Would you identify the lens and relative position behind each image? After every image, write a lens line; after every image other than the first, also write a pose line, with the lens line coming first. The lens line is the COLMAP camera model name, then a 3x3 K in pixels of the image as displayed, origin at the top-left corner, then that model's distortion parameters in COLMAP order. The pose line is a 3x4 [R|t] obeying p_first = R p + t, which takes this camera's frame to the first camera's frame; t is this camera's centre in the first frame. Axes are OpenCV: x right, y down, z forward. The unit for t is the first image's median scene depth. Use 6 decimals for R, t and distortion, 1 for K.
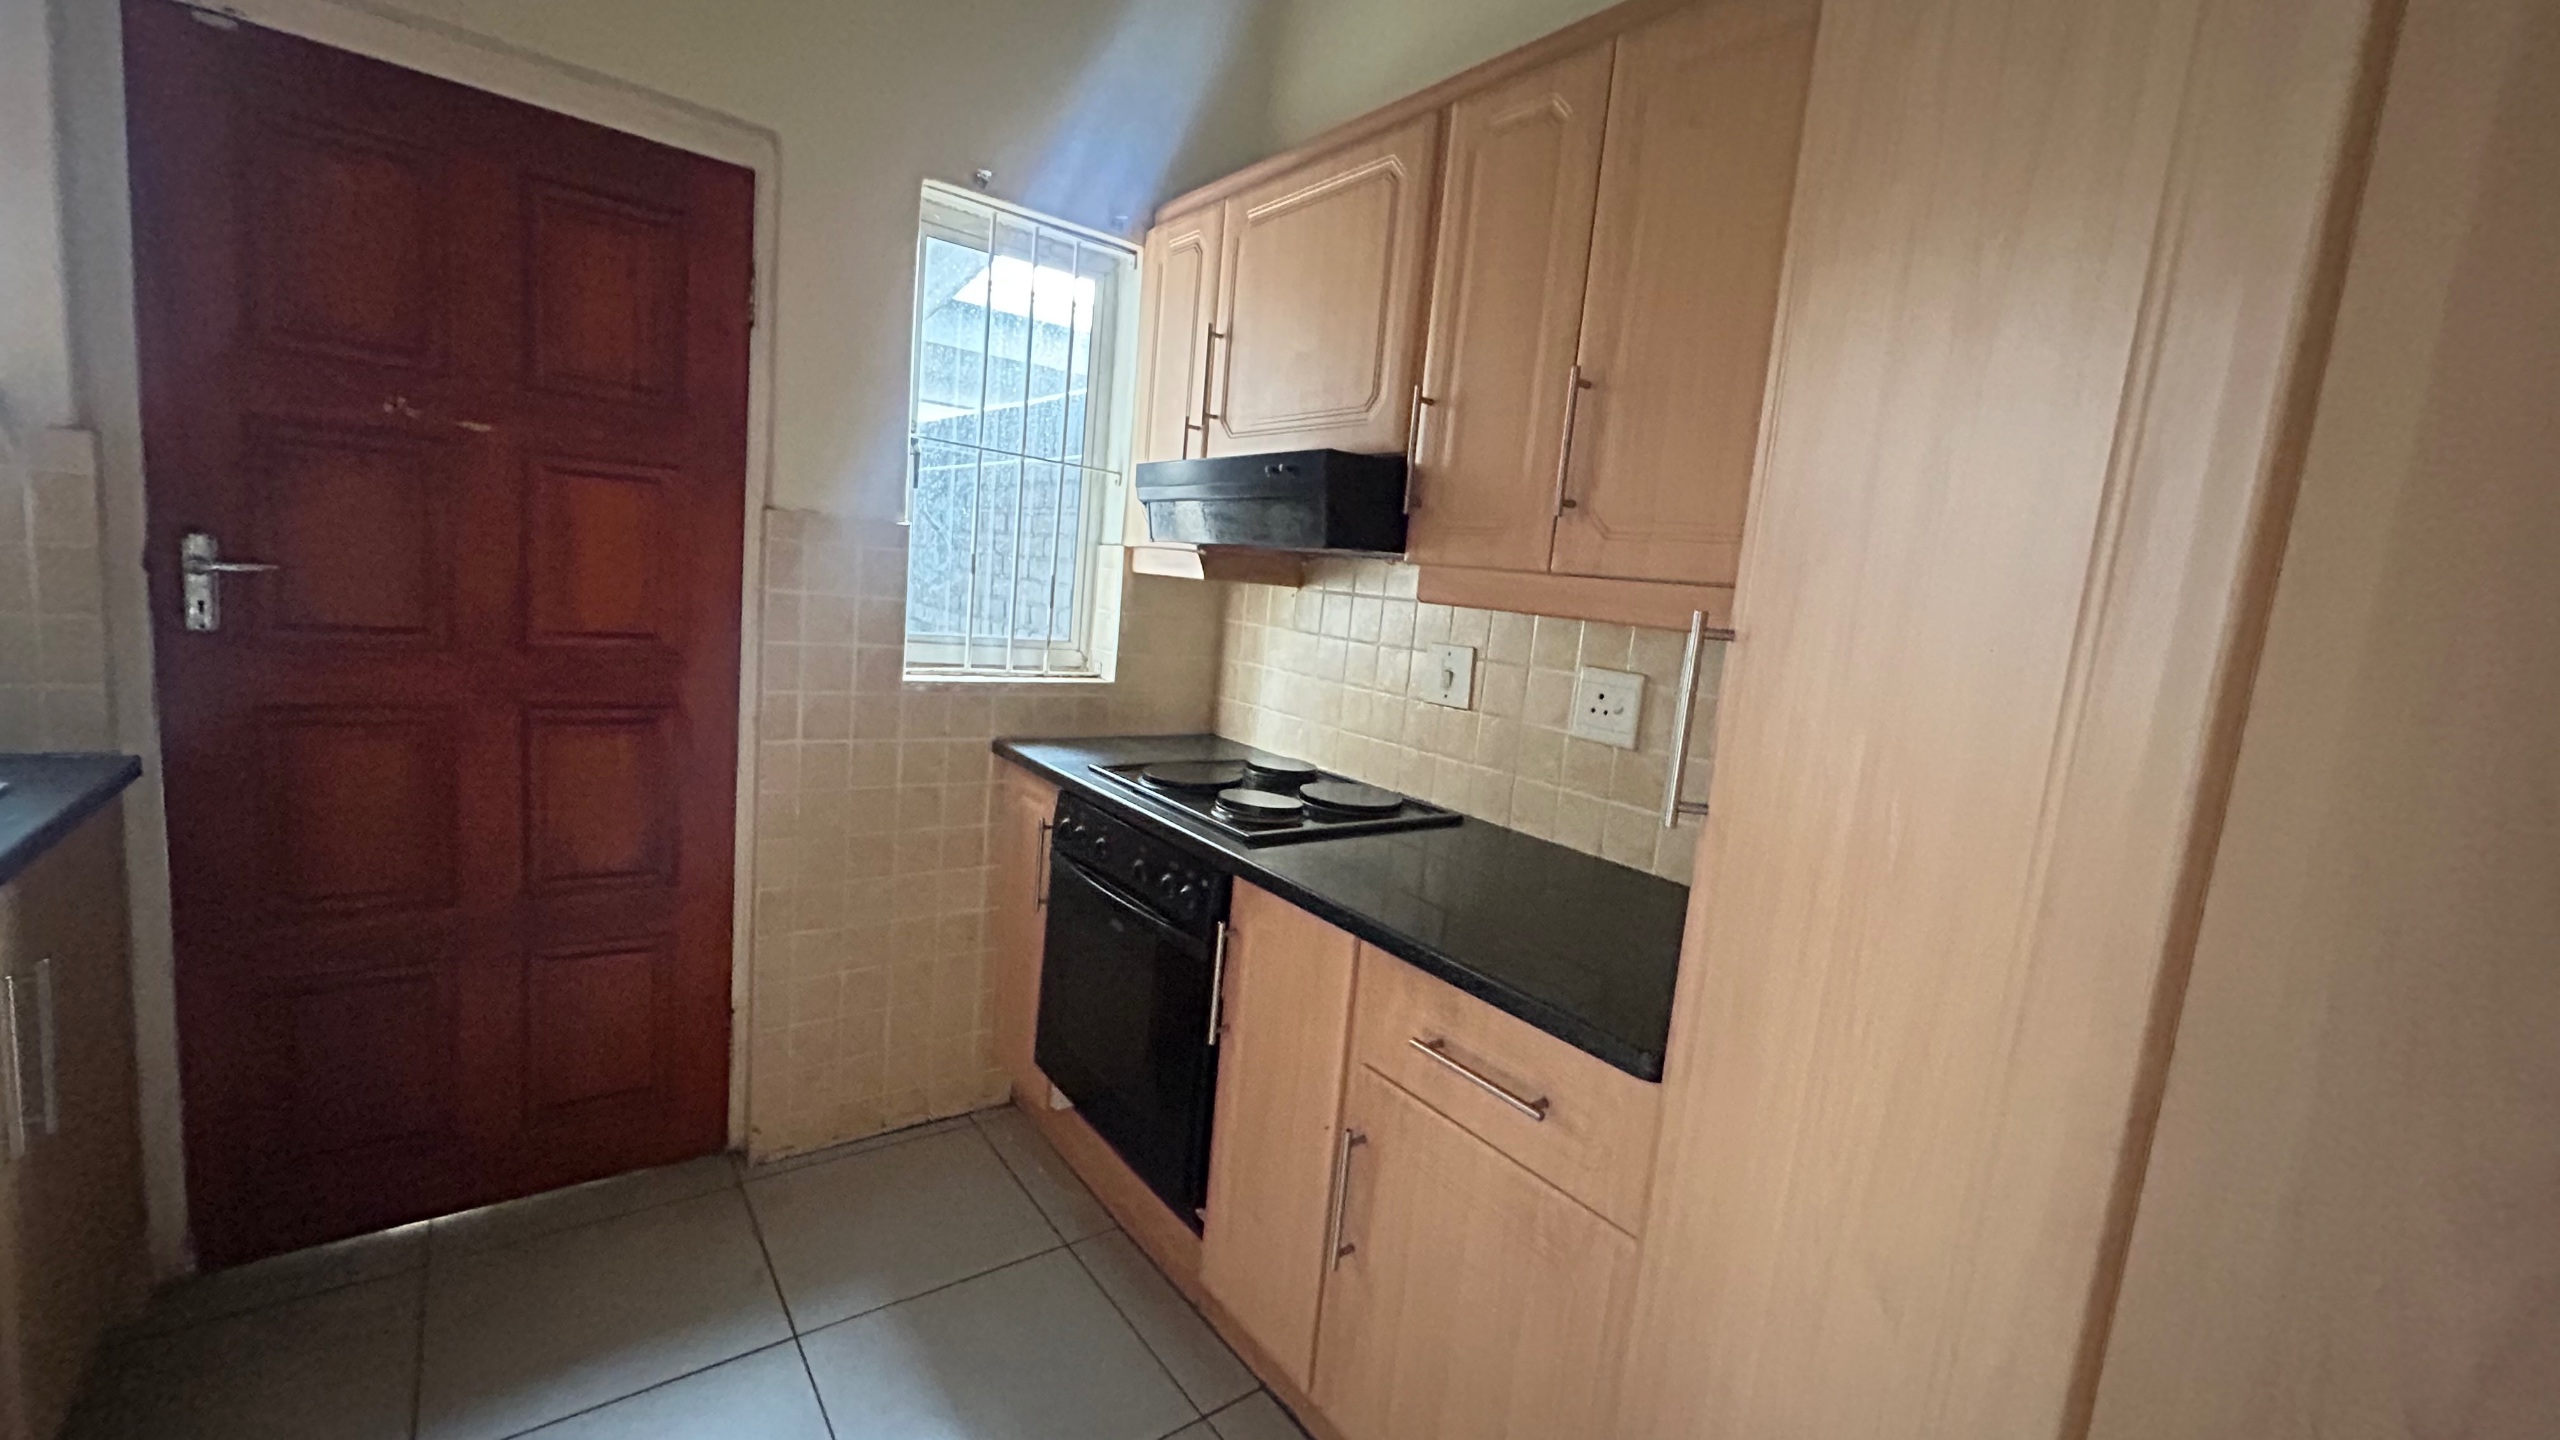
lens RADIAL K [[1034.1, 0, 1278.5], [0, 1034.1, 718.3], [0, 0, 1]] dist [0.002636, -0.000008]
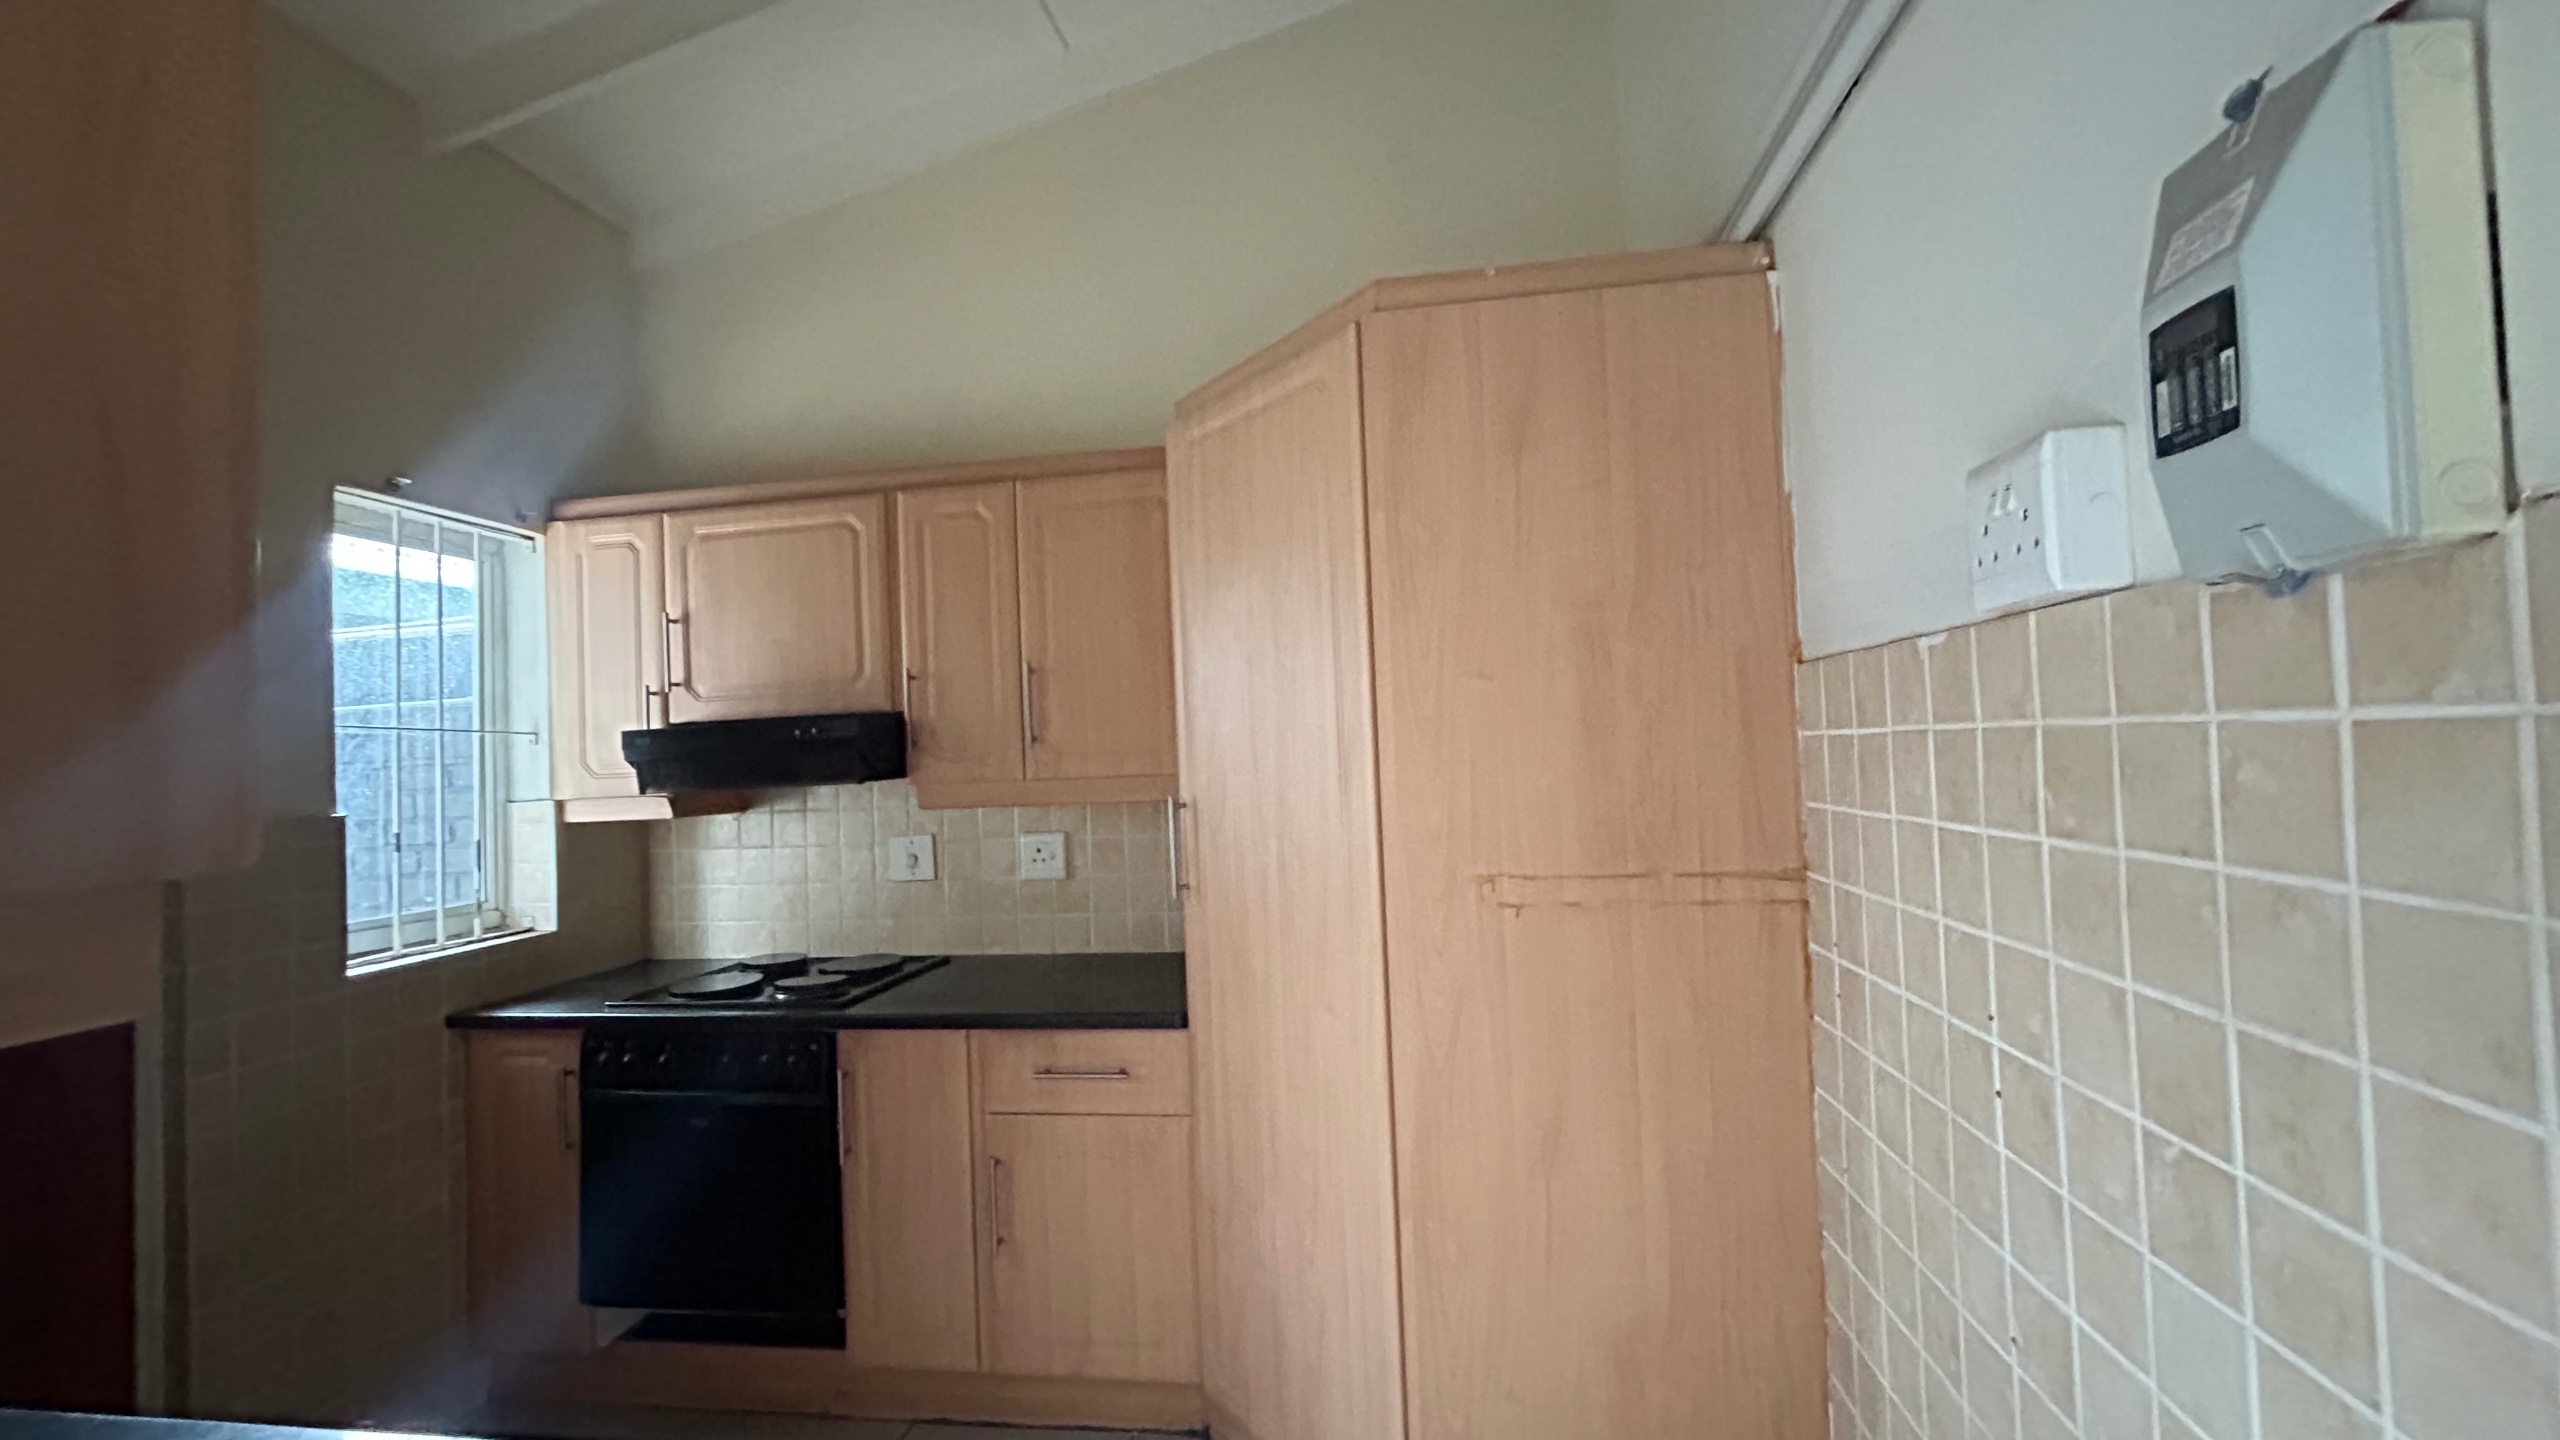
lens RADIAL K [[1034.1, 0, 1278.5], [0, 1034.1, 718.3], [0, 0, 1]] dist [0.002636, -0.000008]
pose [[0.708476, -0.098562, 0.698819, -0.470691], [0.203426, 0.976692, -0.068484, -0.032881], [-0.675781, 0.190678, 0.712013, -0.370599]]
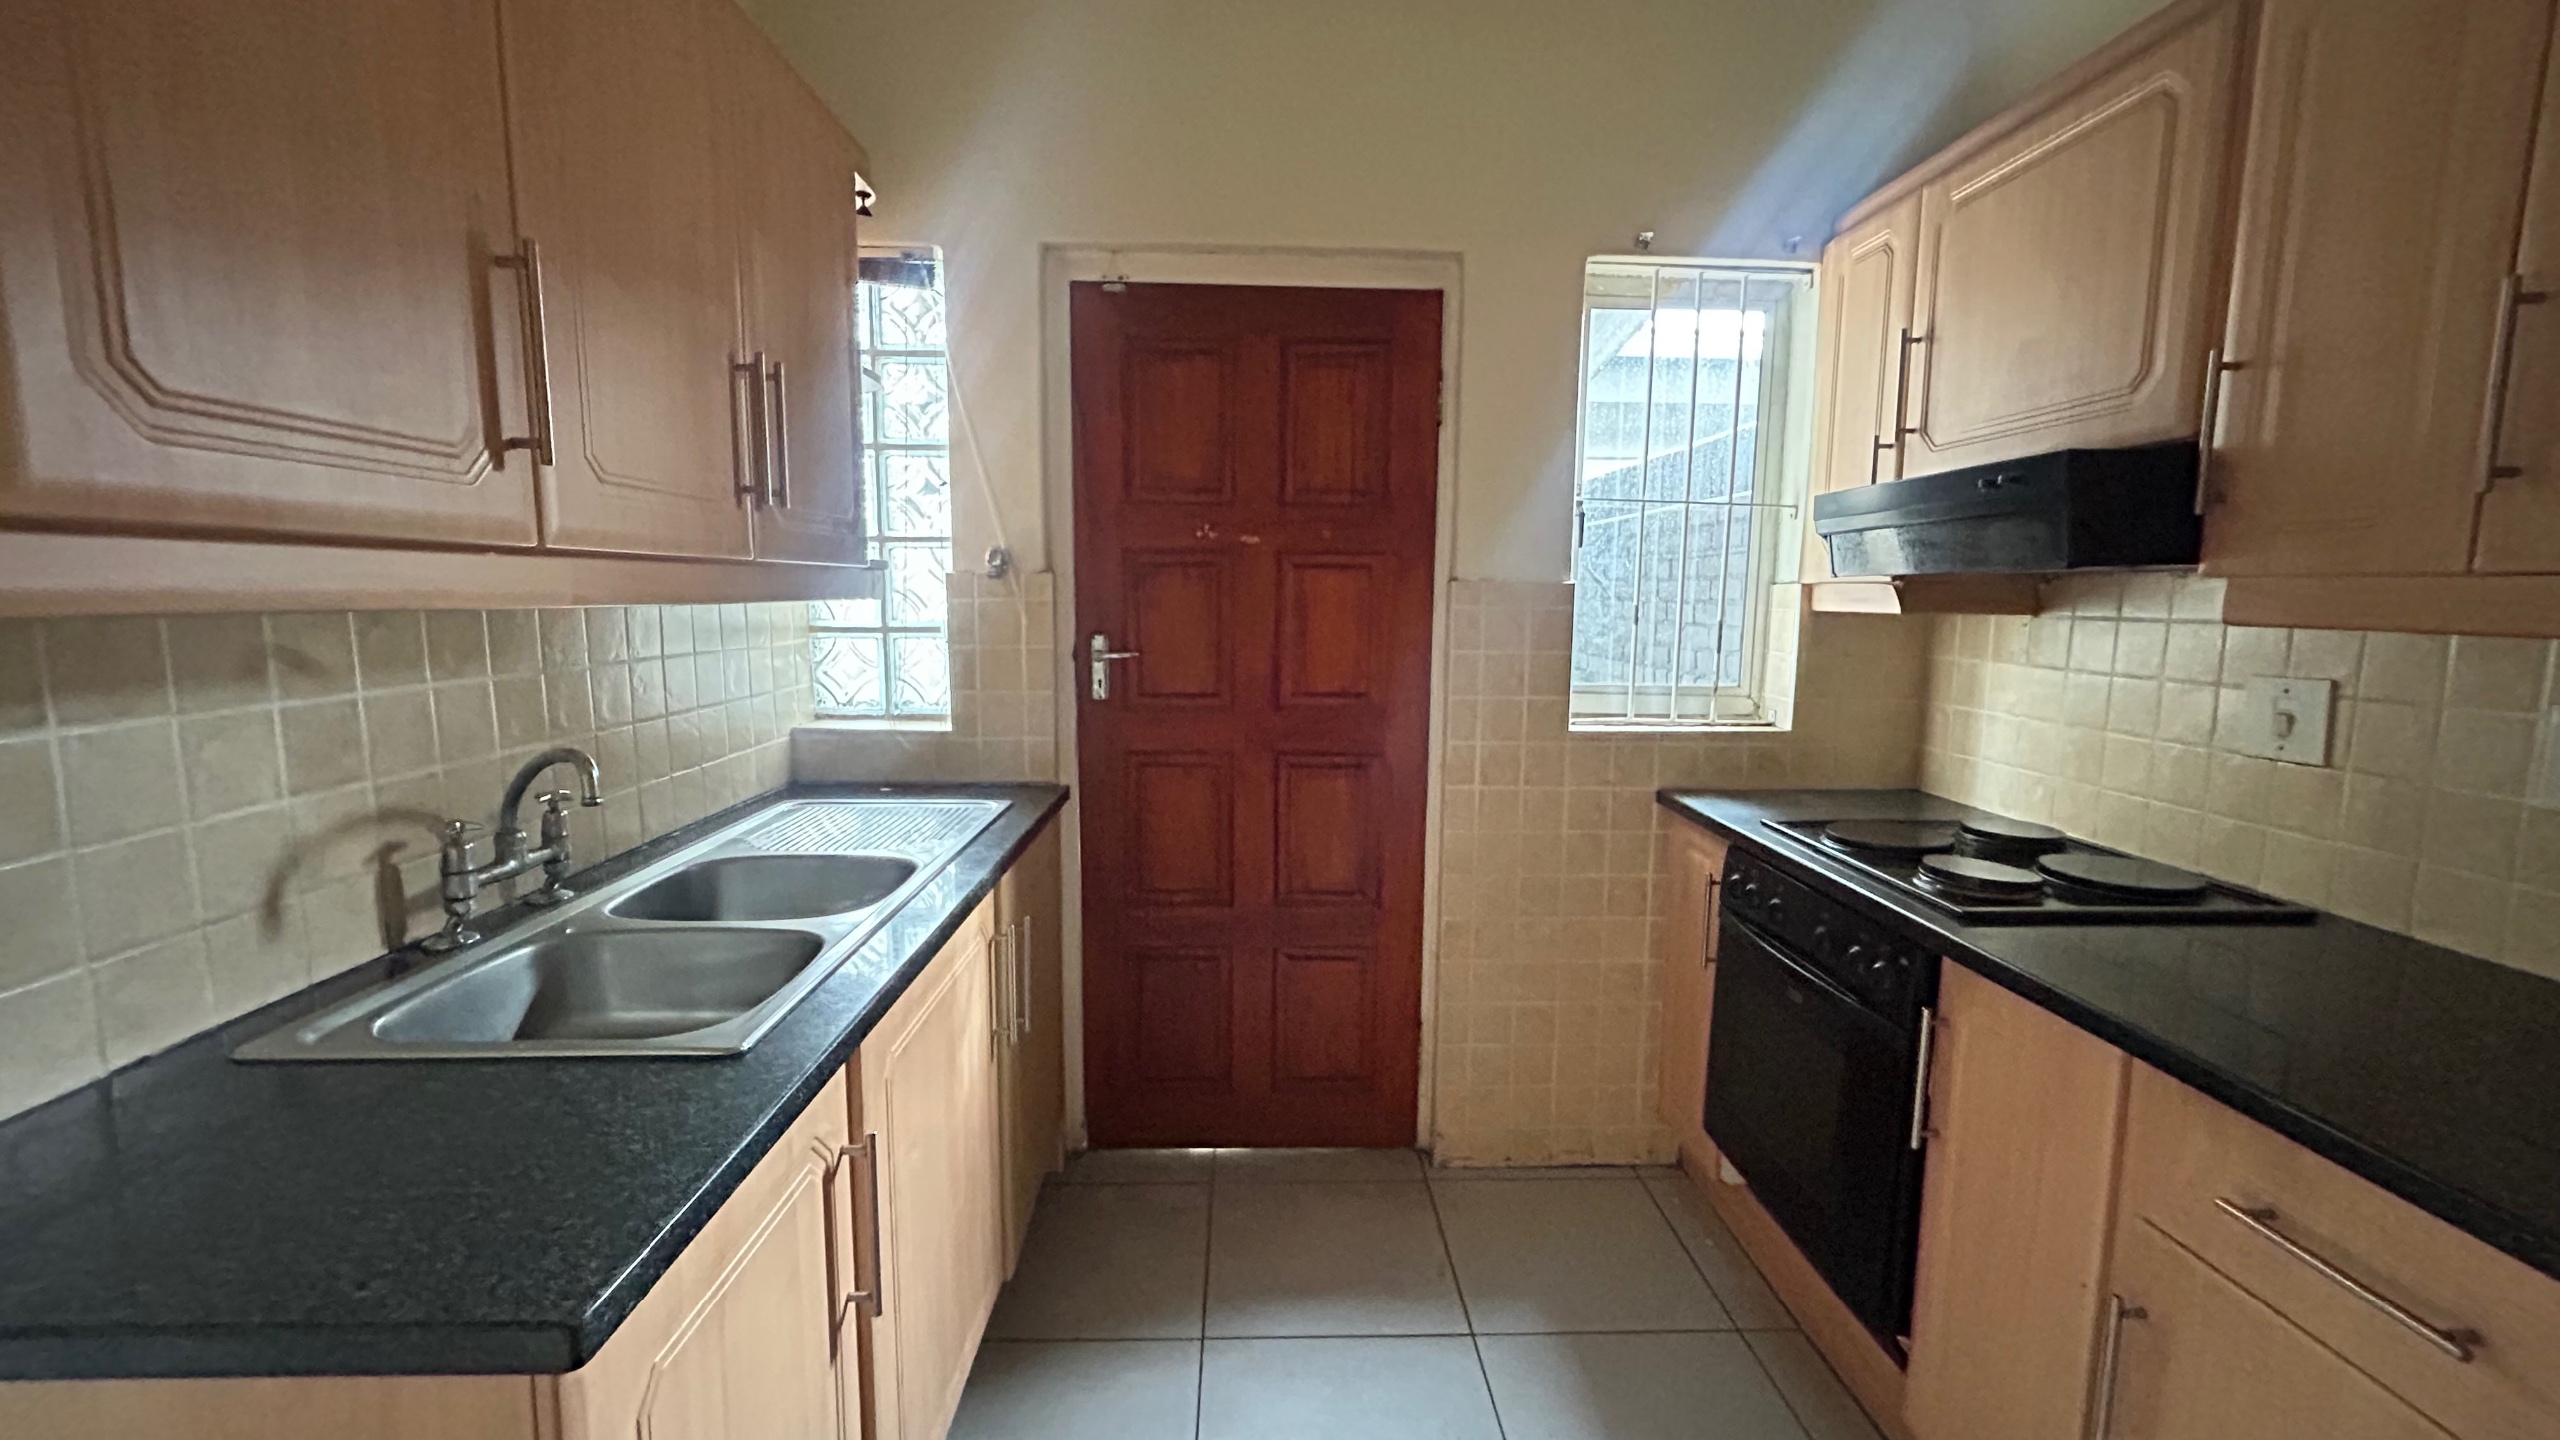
lens RADIAL K [[1043.3, 0, 1274.8], [0, 1043.3, 708.0], [0, 0, 1]] dist [0.003450, 0.000142]
pose [[0.812516, -0.018191, -0.582655, 0.013430], [-0.013815, 0.998631, -0.050443, -0.002249], [0.582775, 0.049036, 0.811153, -0.036259]]
